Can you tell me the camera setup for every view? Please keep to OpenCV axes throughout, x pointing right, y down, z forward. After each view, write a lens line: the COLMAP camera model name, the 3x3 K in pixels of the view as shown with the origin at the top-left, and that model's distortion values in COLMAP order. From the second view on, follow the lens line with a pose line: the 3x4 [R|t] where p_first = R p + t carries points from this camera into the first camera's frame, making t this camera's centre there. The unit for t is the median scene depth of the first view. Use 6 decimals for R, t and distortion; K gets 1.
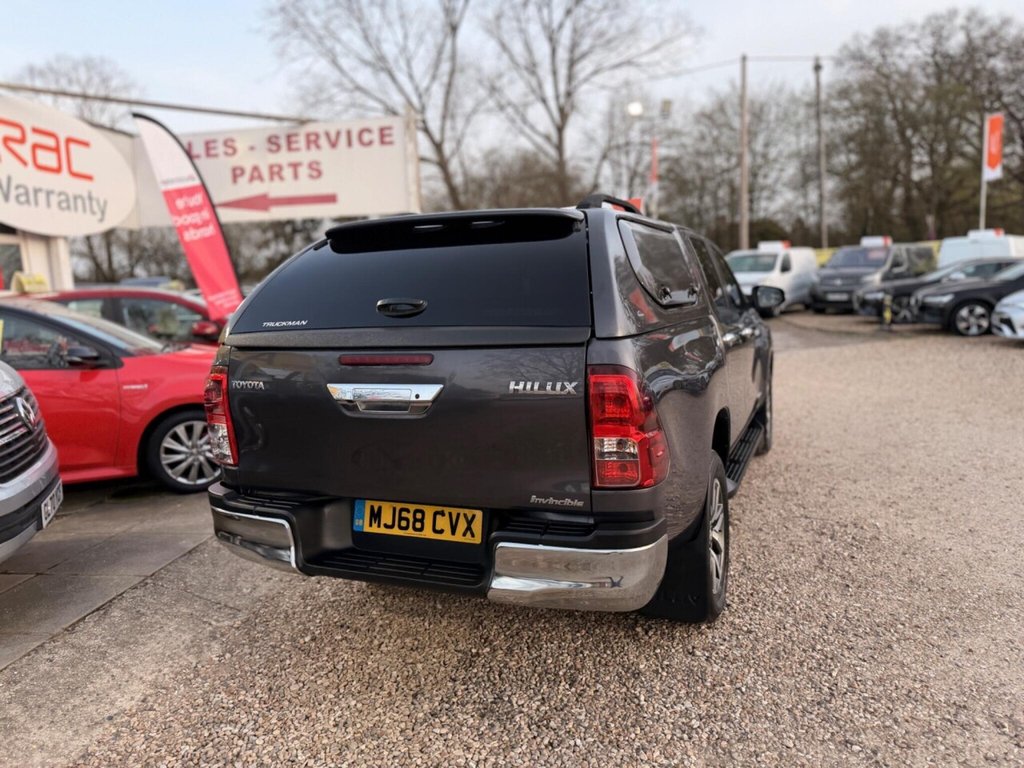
lens RADIAL K [[719.5, 0, 528.6], [0, 719.5, 368.0], [0, 0, 1]] dist [0.034497, -0.045334]
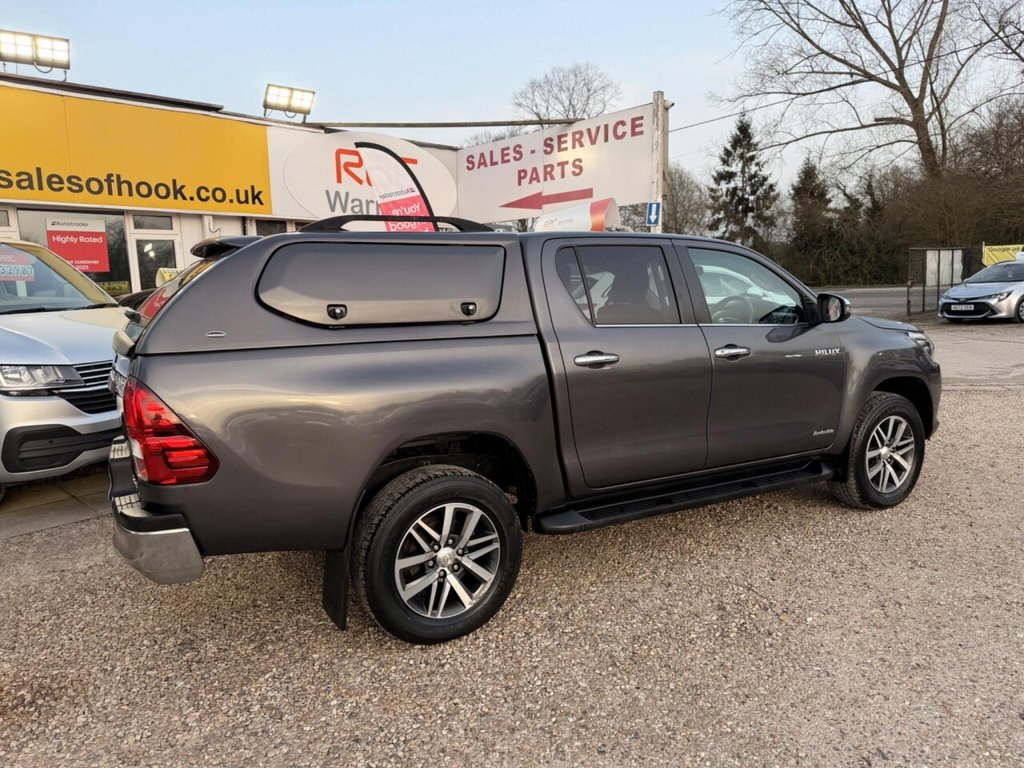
lens RADIAL K [[719.5, 0, 520.4], [0, 719.5, 383.7], [0, 0, 1]] dist [0.034497, -0.045334]
pose [[0.794377, 0.102883, -0.598649, 0.346826], [-0.072637, 0.994569, 0.074539, -0.033796], [0.603066, -0.015728, 0.797536, 0.110754]]
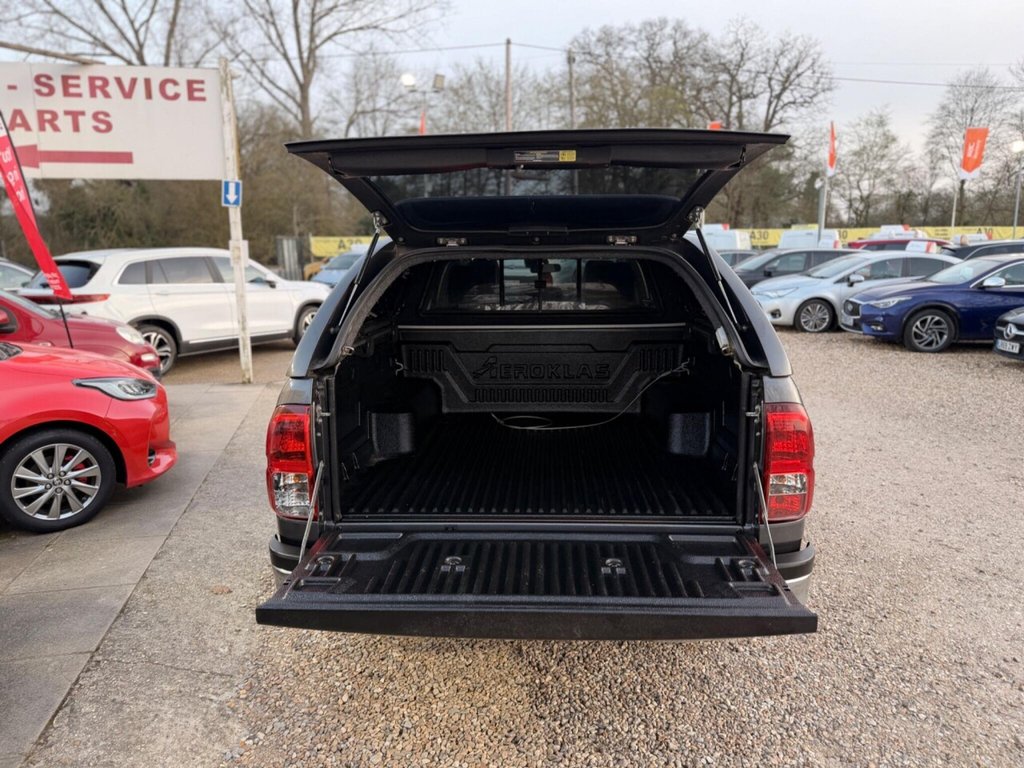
lens RADIAL K [[719.5, 0, 522.5], [0, 719.5, 364.1], [0, 0, 1]] dist [0.034497, -0.045334]
pose [[0.937916, -0.017925, 0.346399, -0.152598], [0.005614, 0.999318, 0.036510, -0.024437], [-0.346817, -0.032298, 0.937376, 0.041721]]
